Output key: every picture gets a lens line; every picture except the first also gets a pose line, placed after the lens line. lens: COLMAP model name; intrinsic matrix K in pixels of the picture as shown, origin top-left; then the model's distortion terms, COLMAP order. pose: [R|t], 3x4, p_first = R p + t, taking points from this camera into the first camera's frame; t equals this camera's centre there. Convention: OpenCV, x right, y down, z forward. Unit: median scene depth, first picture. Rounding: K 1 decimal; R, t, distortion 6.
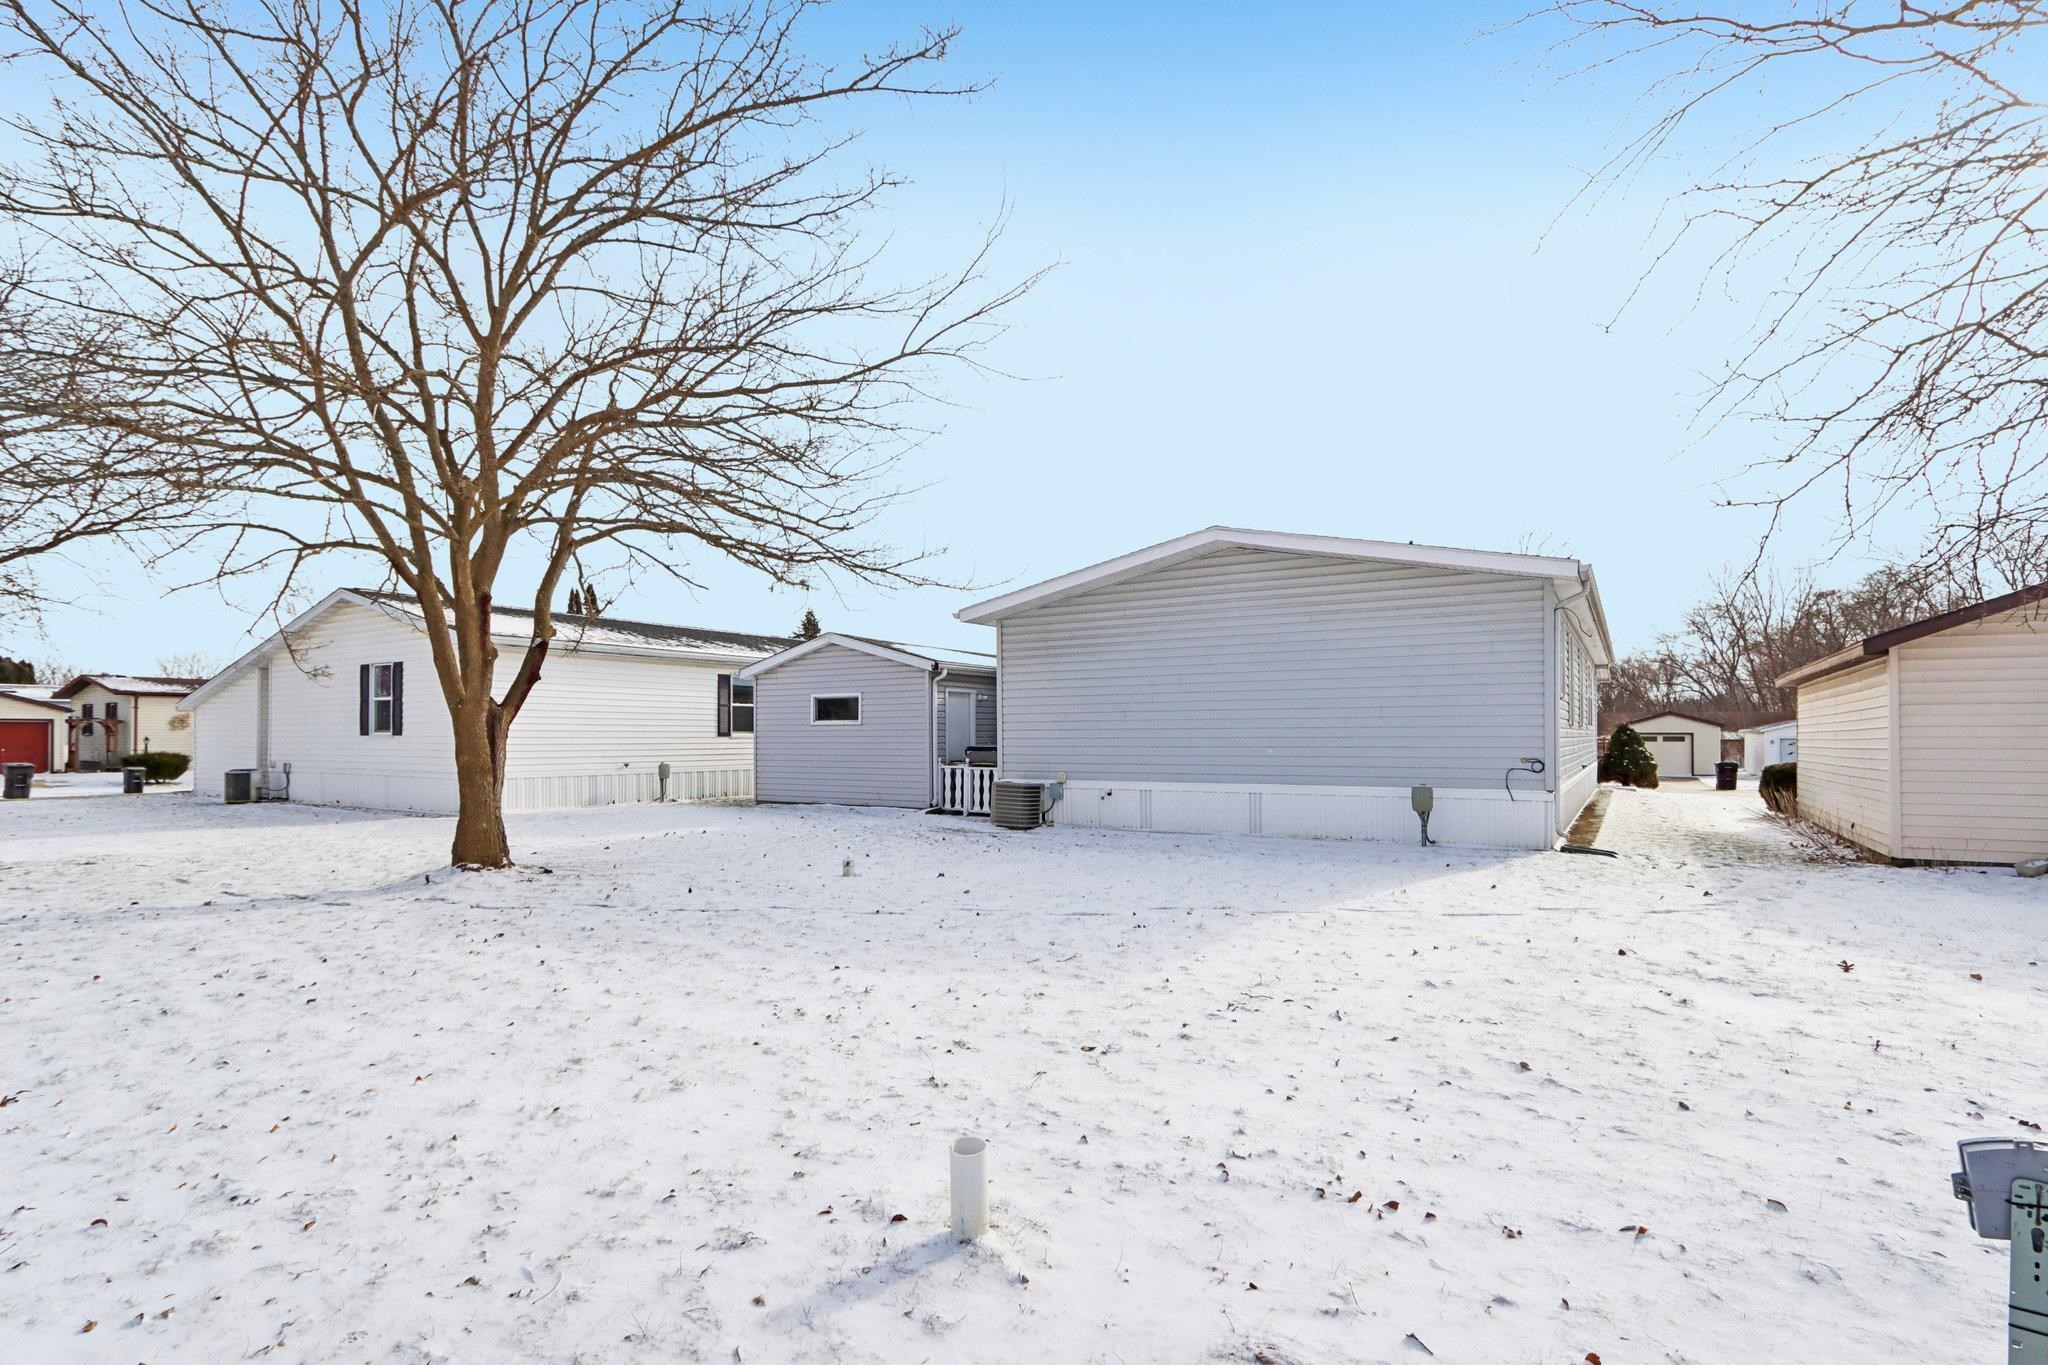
lens RADIAL K [[959.1, 0, 1035.3], [0, 959.1, 702.2], [0, 0, 1]] dist [-0.006684, -0.000003]
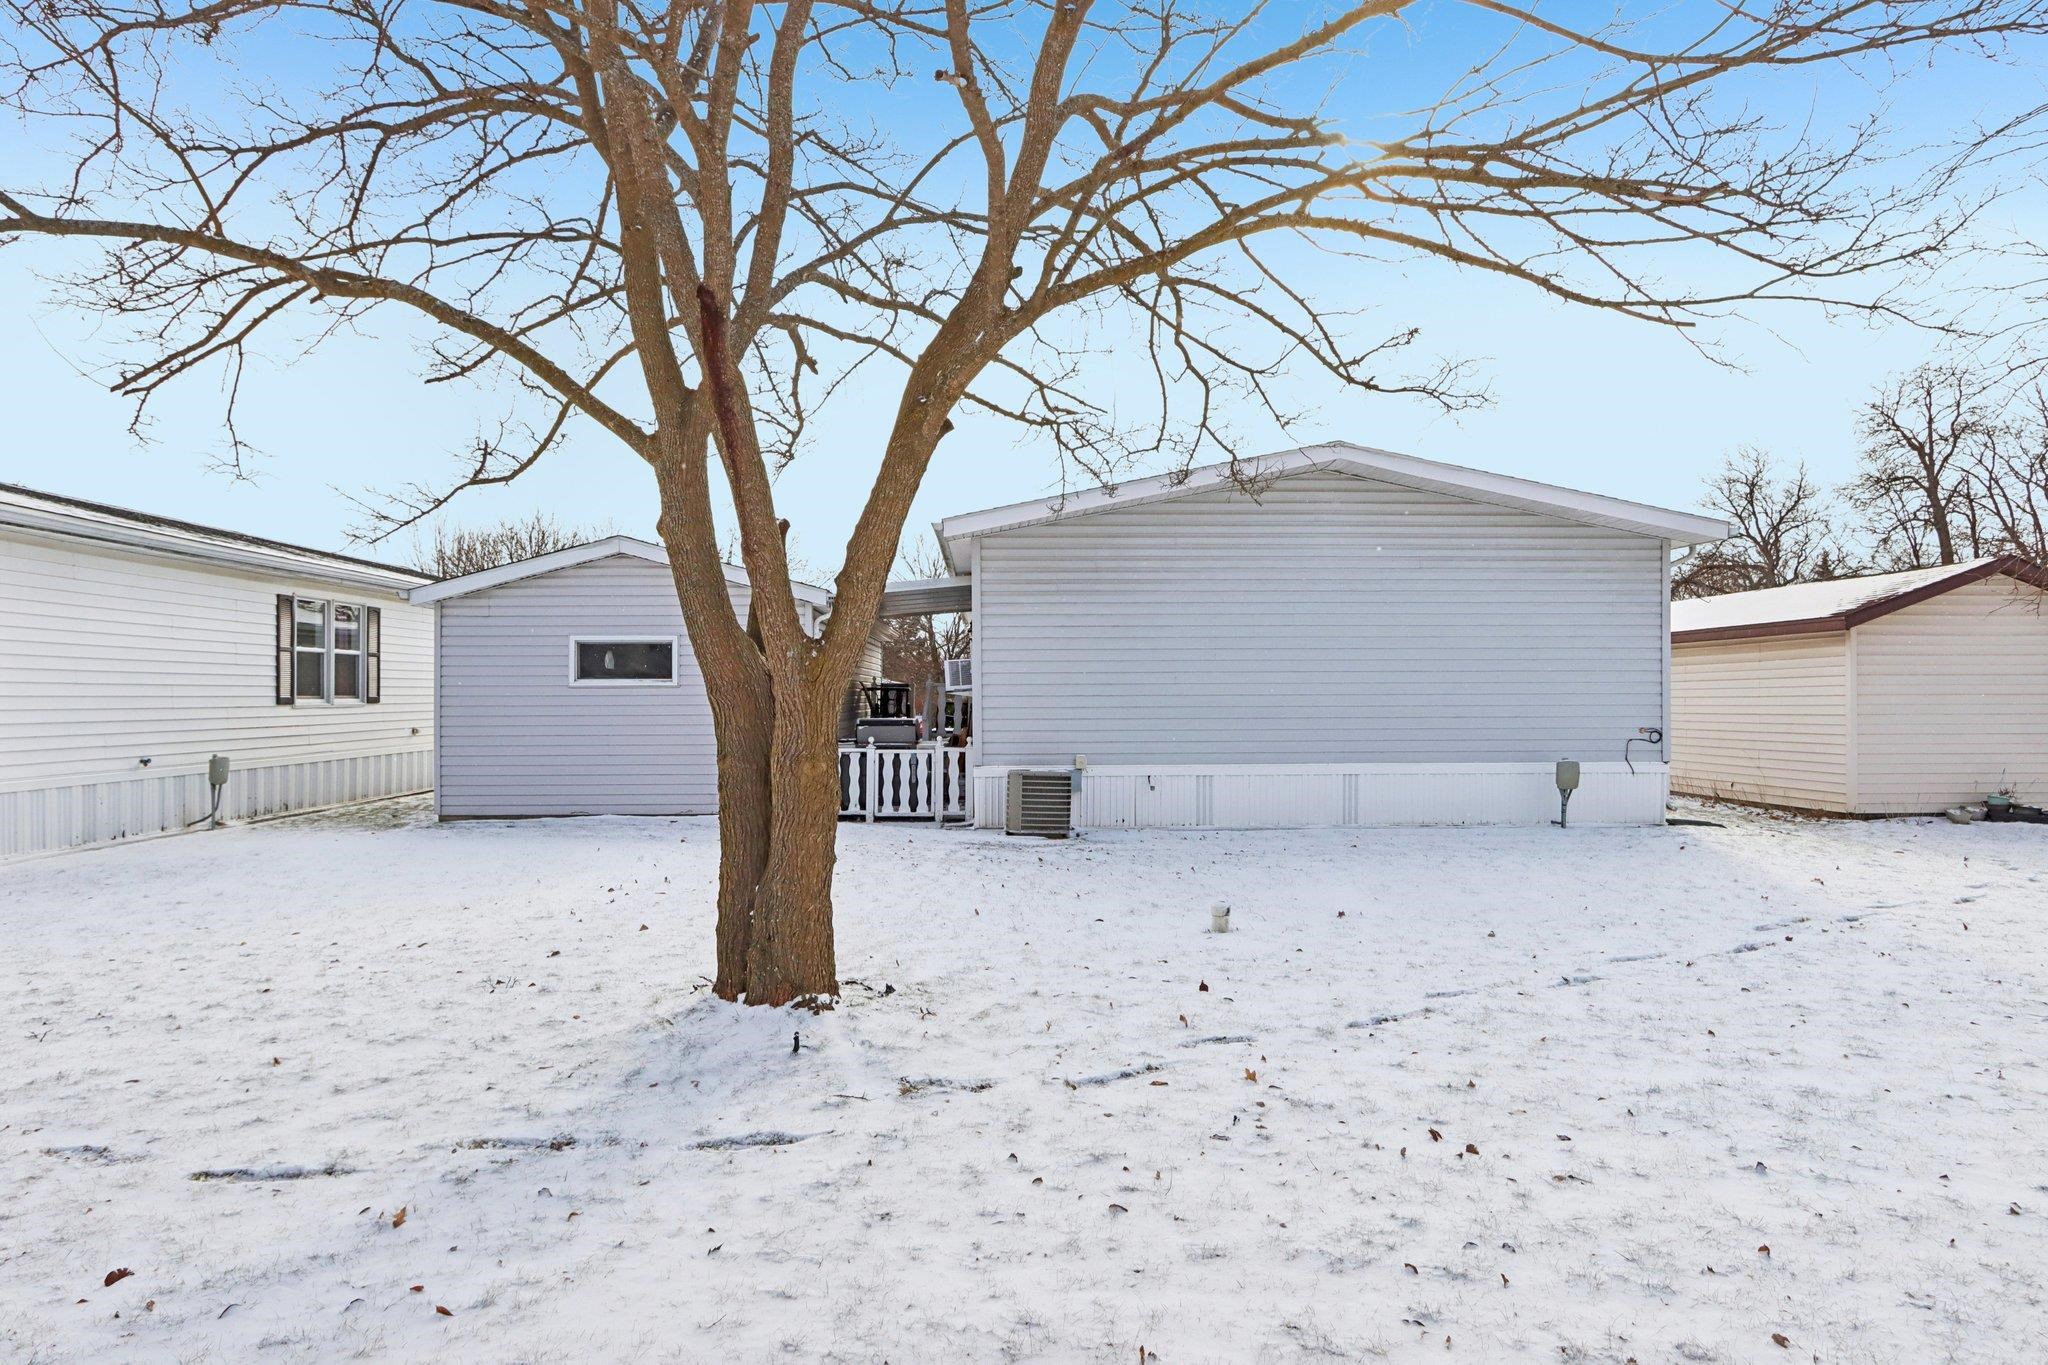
lens RADIAL K [[1167.3, 0, 1022.2], [0, 1167.3, 672.6], [0, 0, 1]] dist [-0.000162, 0.000705]
pose [[0.845226, 0.009962, 0.534316, -0.487411], [-0.017970, 0.999791, 0.009786, 0.003213], [-0.534106, -0.017873, 0.845228, 0.282233]]
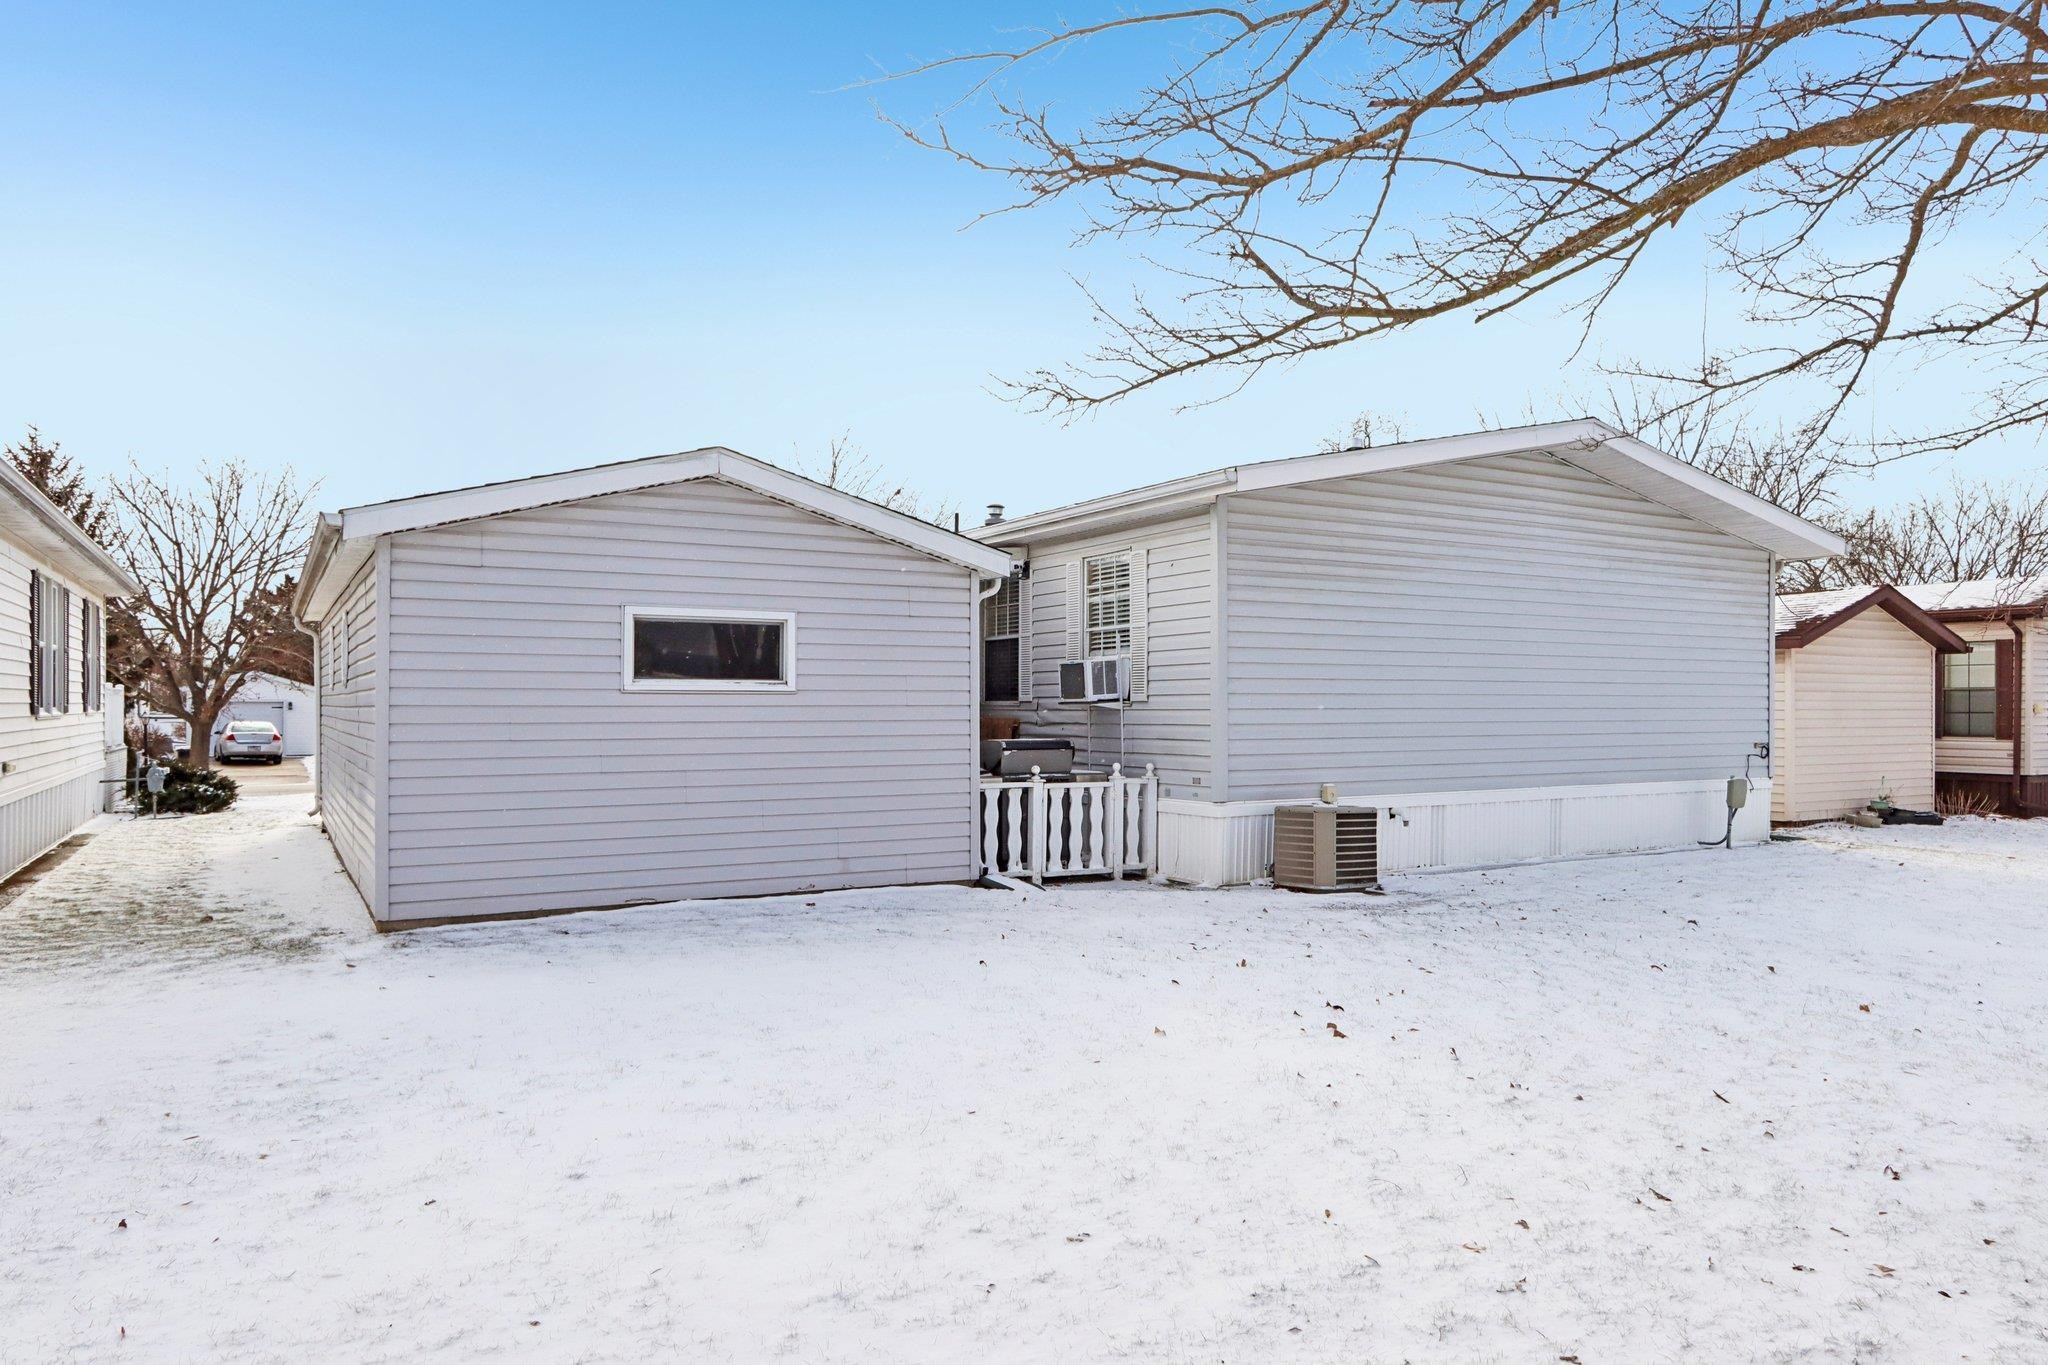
lens RADIAL K [[1319.5, 0, 1014.7], [0, 1319.5, 697.4], [0, 0, 1]] dist [0.007029, -0.000338]
pose [[0.489628, 0.009888, 0.871876, -0.755037], [-0.031832, 0.999472, 0.006541, 0.022937], [-0.871350, -0.030956, 0.489684, 0.789698]]
